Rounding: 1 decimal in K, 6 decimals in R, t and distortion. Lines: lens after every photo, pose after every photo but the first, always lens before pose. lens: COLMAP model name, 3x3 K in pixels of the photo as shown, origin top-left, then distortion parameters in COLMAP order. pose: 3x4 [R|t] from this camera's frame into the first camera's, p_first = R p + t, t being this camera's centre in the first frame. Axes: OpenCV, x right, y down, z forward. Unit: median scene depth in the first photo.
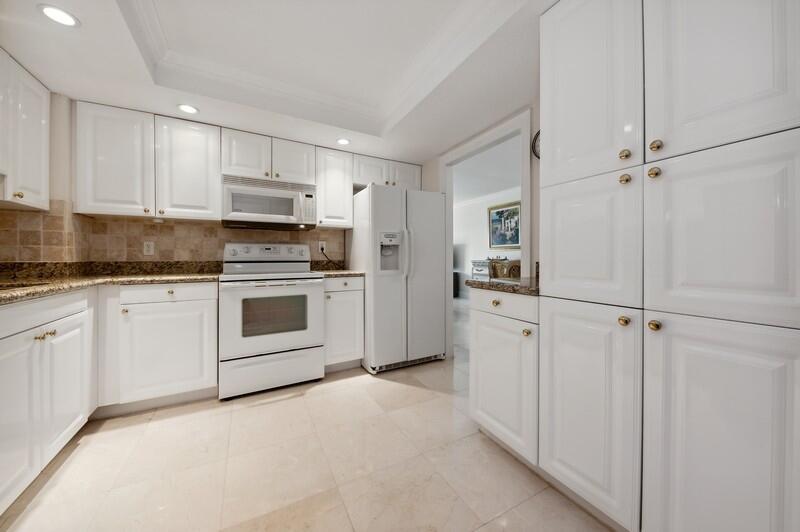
lens RADIAL K [[286.6, 0, 402.9], [0, 286.6, 257.5], [0, 0, 1]] dist [-0.000345, -0.001023]
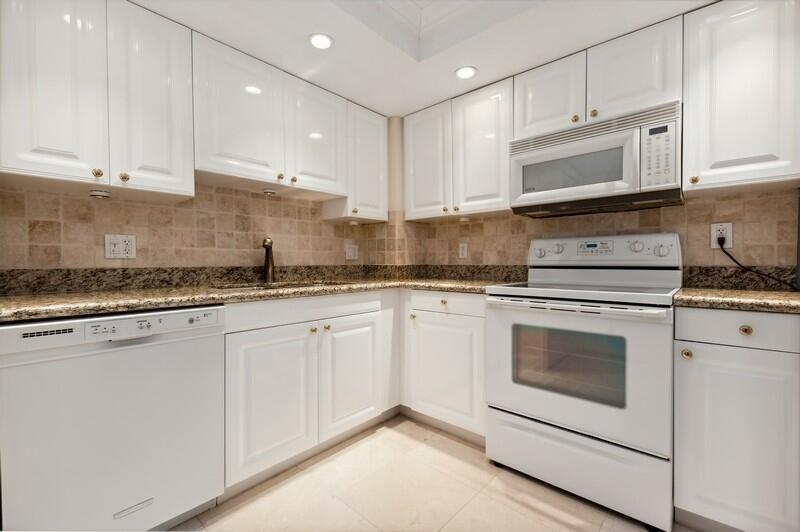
lens RADIAL K [[347.2, 0, 400.5], [0, 347.2, 267.8], [0, 0, 1]] dist [0.007983, 0.001736]
pose [[0.318465, 0.017345, -0.947776, 0.109520], [0.004926, 0.999789, 0.019952, -0.001109], [0.947922, -0.011022, 0.318312, 0.511329]]
